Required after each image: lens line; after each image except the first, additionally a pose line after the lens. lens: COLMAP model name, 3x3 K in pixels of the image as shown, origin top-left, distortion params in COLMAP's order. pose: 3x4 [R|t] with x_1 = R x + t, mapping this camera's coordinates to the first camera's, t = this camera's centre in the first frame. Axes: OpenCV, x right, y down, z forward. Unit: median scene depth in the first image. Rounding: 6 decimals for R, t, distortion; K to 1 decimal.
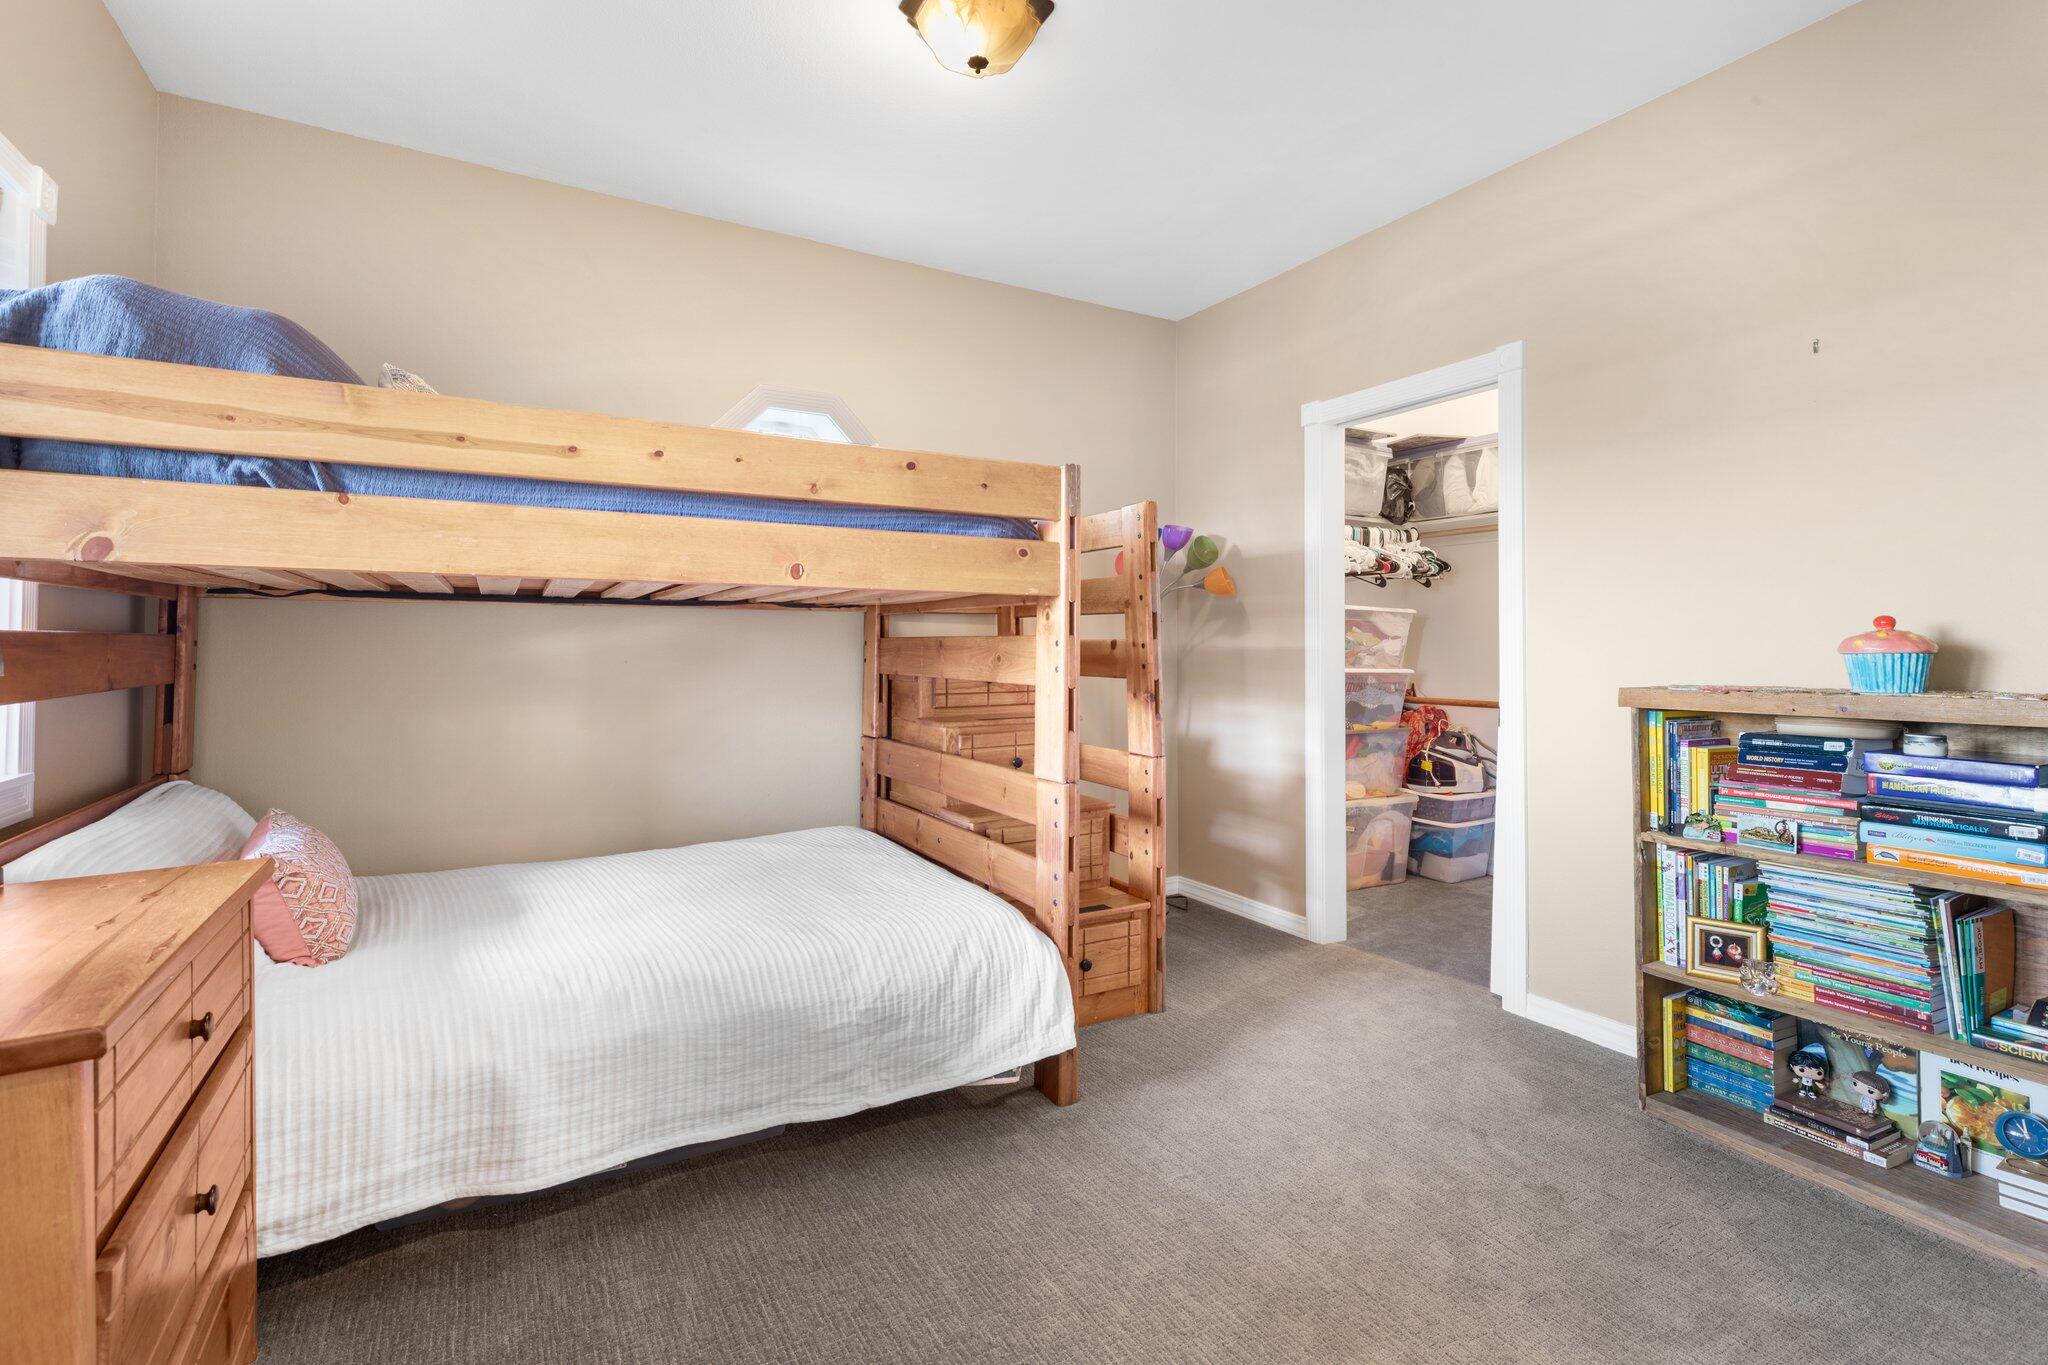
lens RADIAL K [[963.9, 0, 1025.9], [0, 963.9, 632.7], [0, 0, 1]] dist [0.016838, -0.000510]
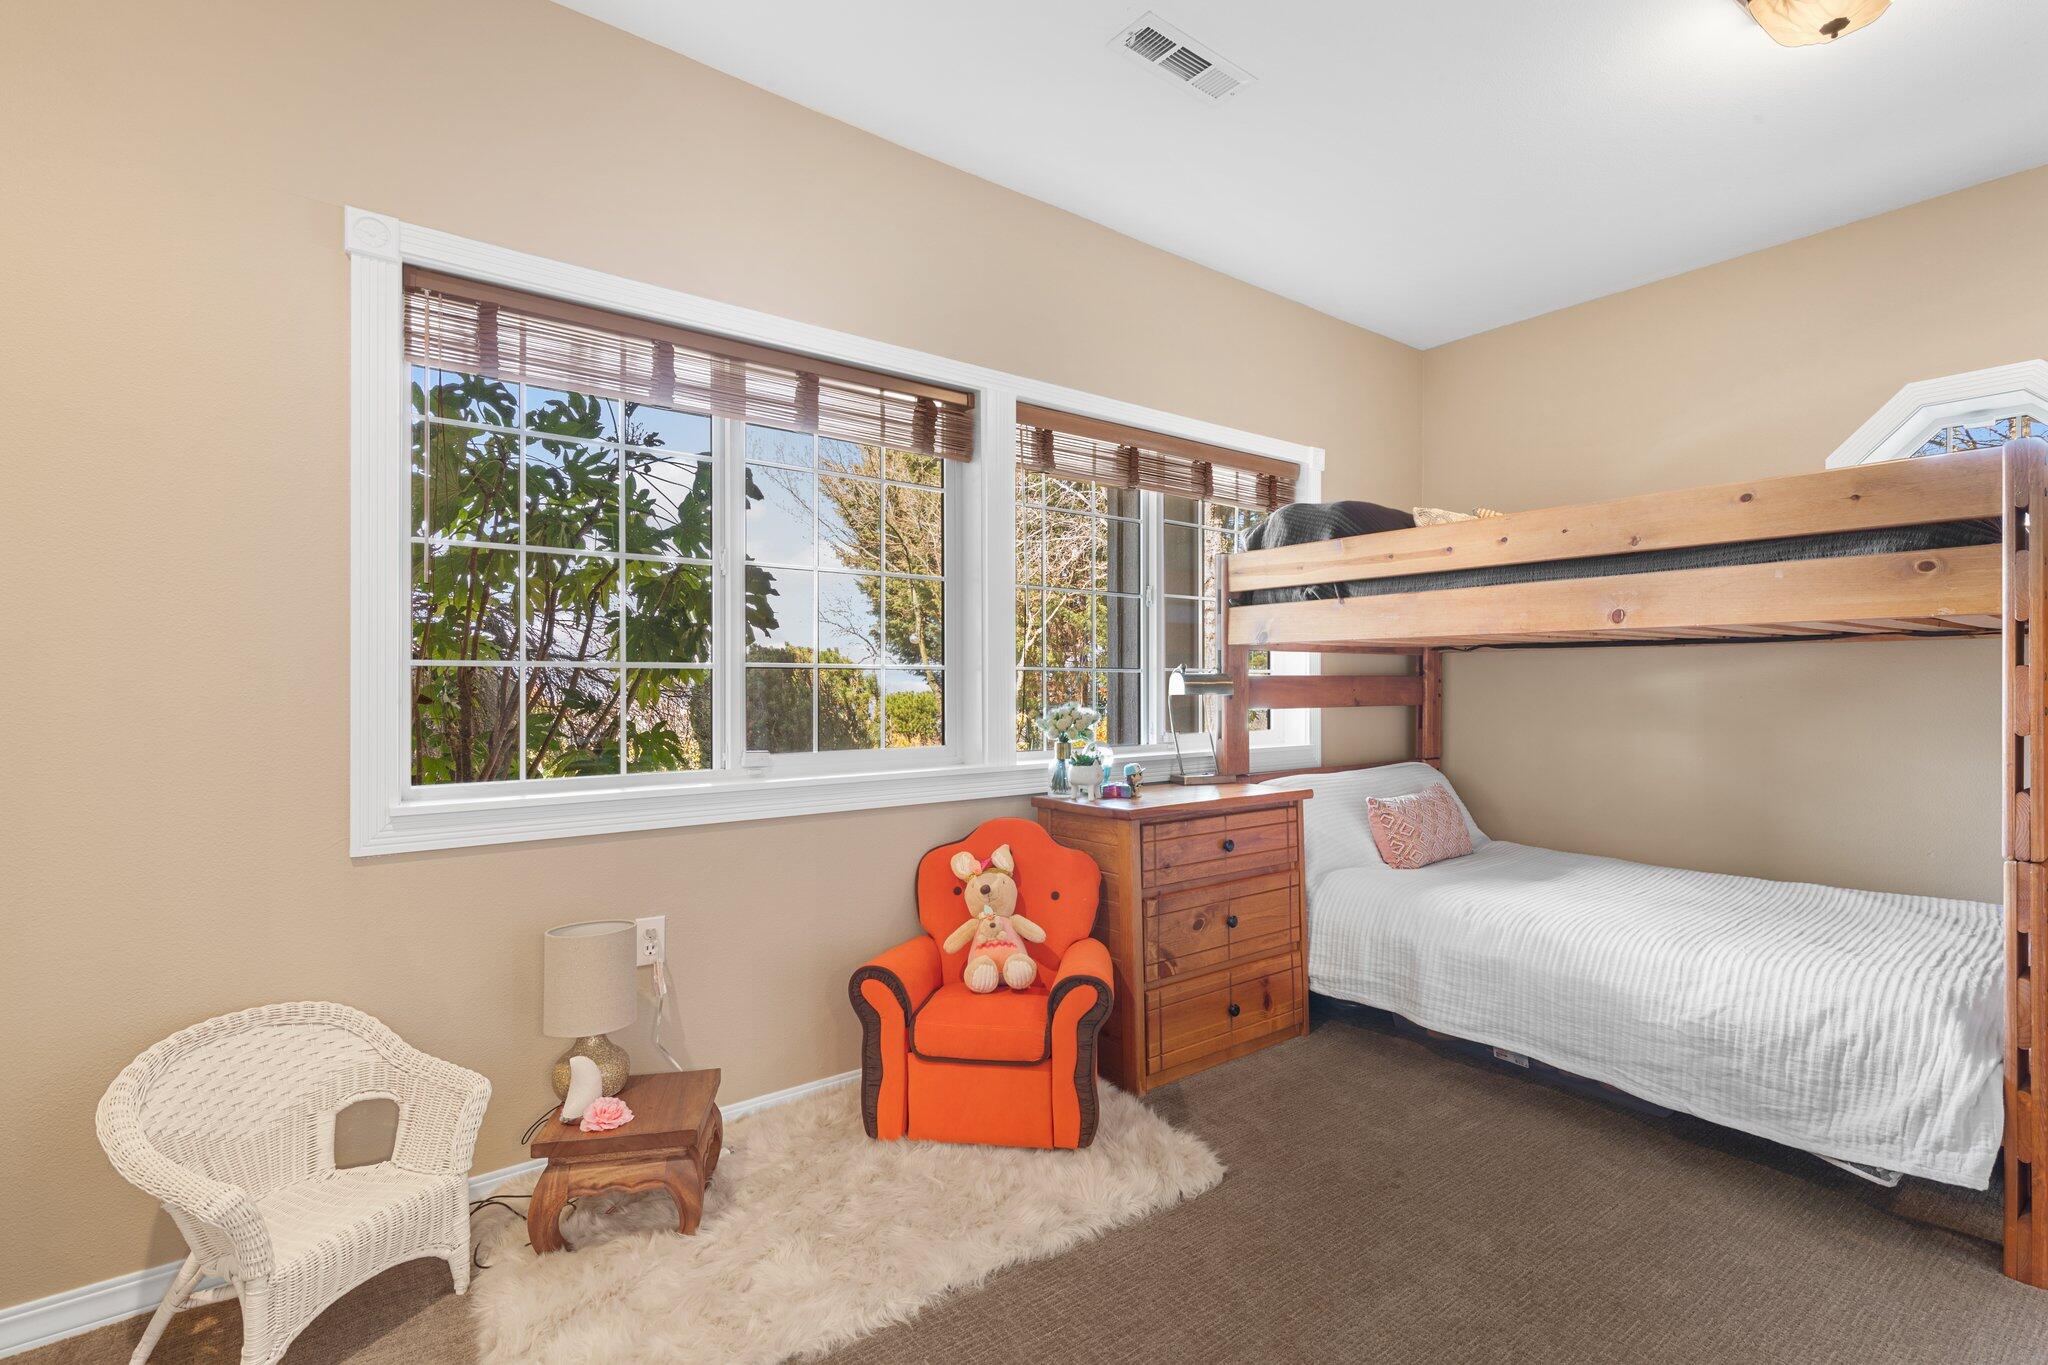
lens RADIAL K [[916.4, 0, 1039.4], [0, 916.4, 684.0], [0, 0, 1]] dist [0.008885, -0.001339]
pose [[0.137702, -0.000495, -0.990474, 0.727693], [0.016524, 0.999862, 0.001798, 0.003820], [0.990336, -0.016614, 0.137691, 0.155206]]
